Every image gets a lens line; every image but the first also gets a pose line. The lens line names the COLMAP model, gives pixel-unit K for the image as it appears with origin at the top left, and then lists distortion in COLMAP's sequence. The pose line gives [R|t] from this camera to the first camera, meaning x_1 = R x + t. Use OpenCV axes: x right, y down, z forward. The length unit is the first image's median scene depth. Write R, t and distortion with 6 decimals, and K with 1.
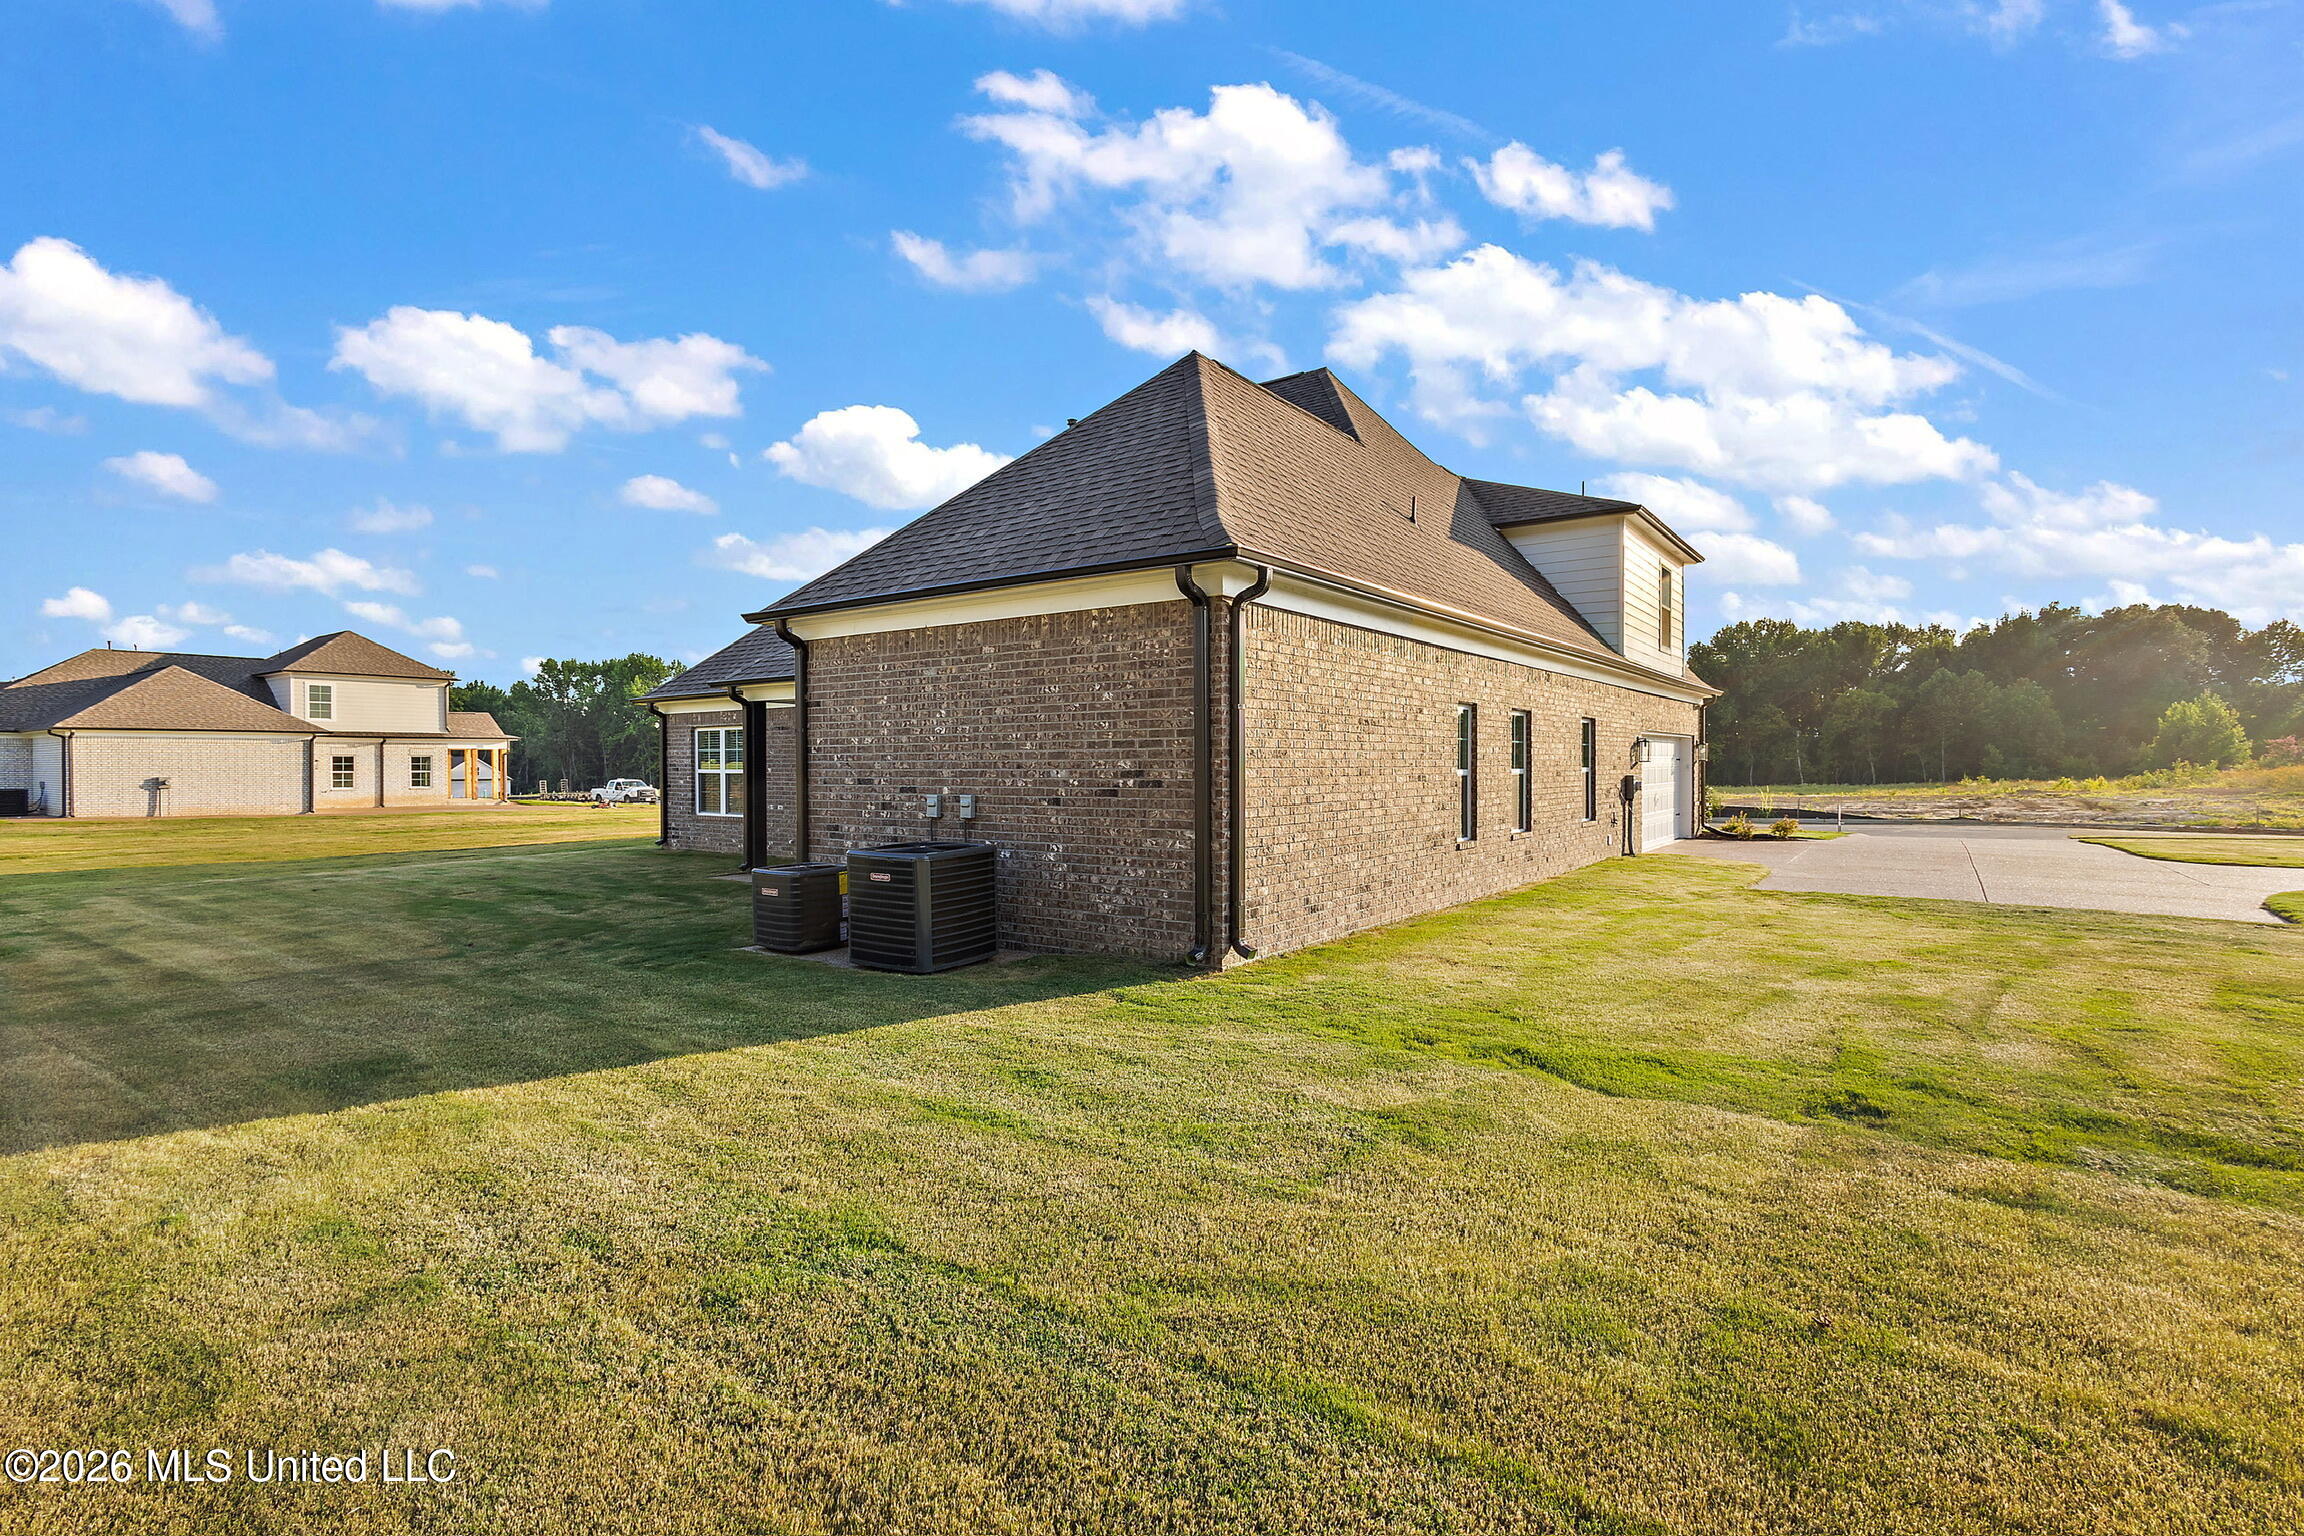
lens RADIAL K [[1067.8, 0, 1147.6], [0, 1067.8, 771.9], [0, 0, 1]] dist [-0.002941, -0.000388]
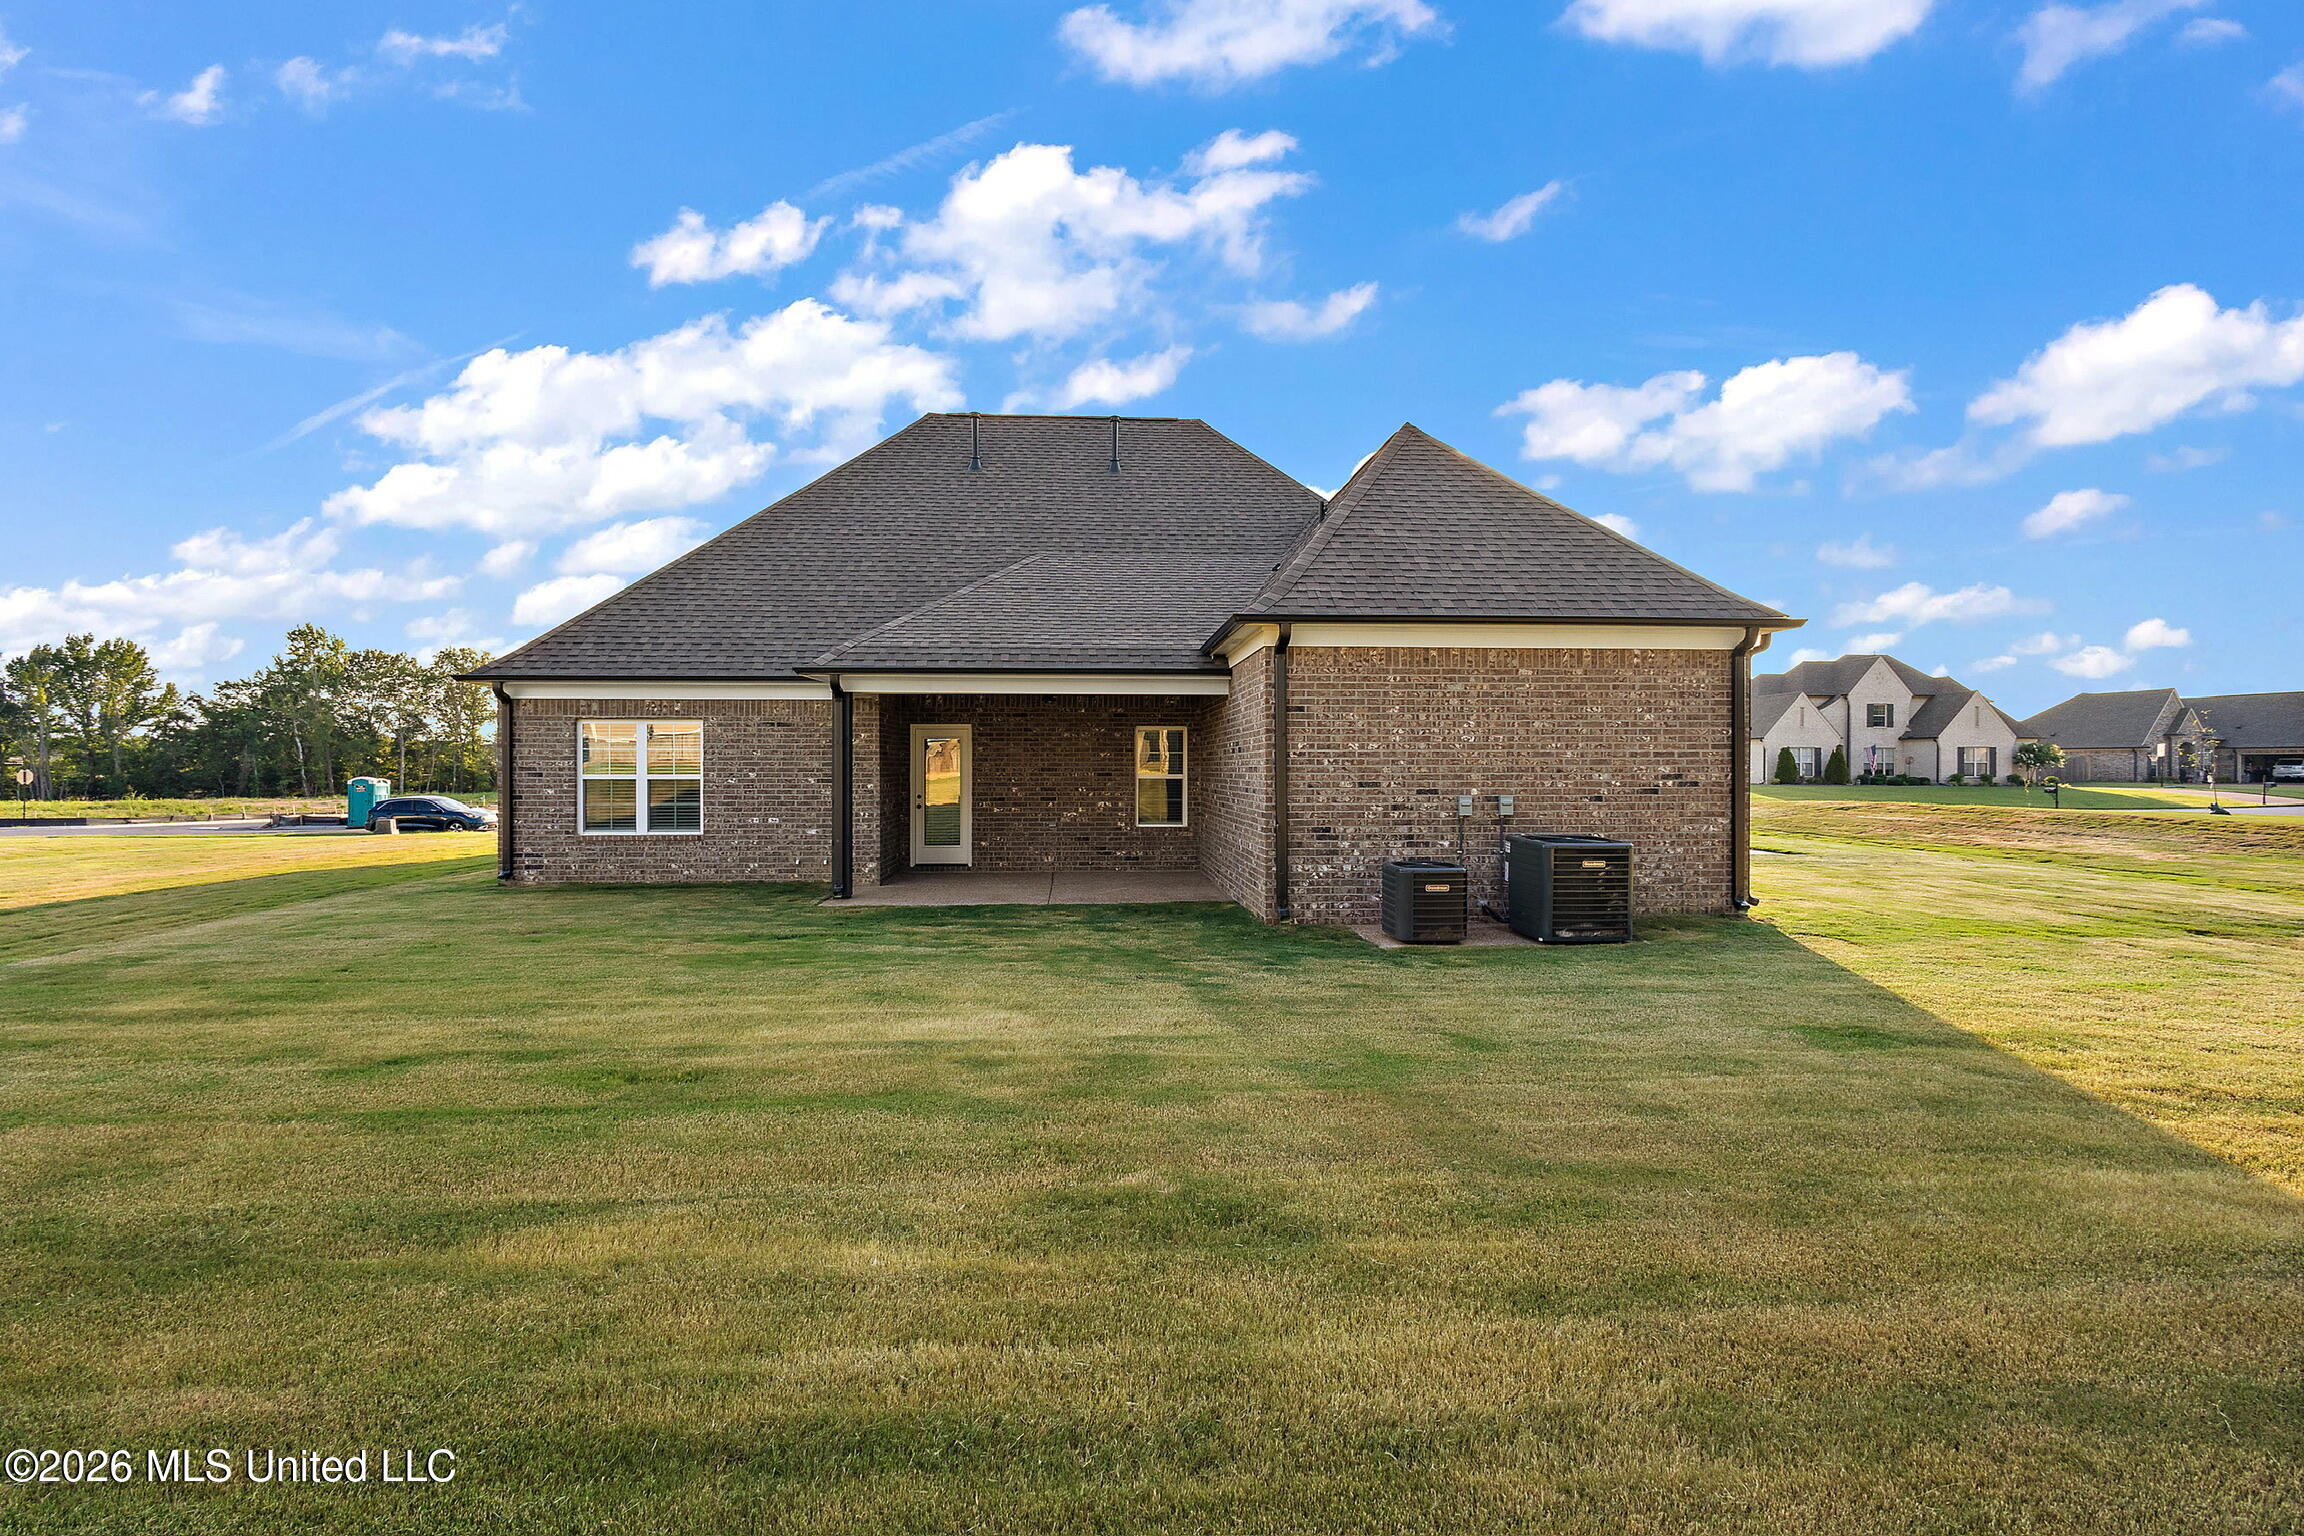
lens RADIAL K [[1067.8, 0, 1147.6], [0, 1067.8, 771.9], [0, 0, 1]] dist [-0.002941, -0.000388]
pose [[0.778523, 0.002900, 0.627609, -1.284098], [0.002269, 0.999970, -0.007436, 0.004199], [-0.627612, 0.007213, 0.778493, 0.357668]]
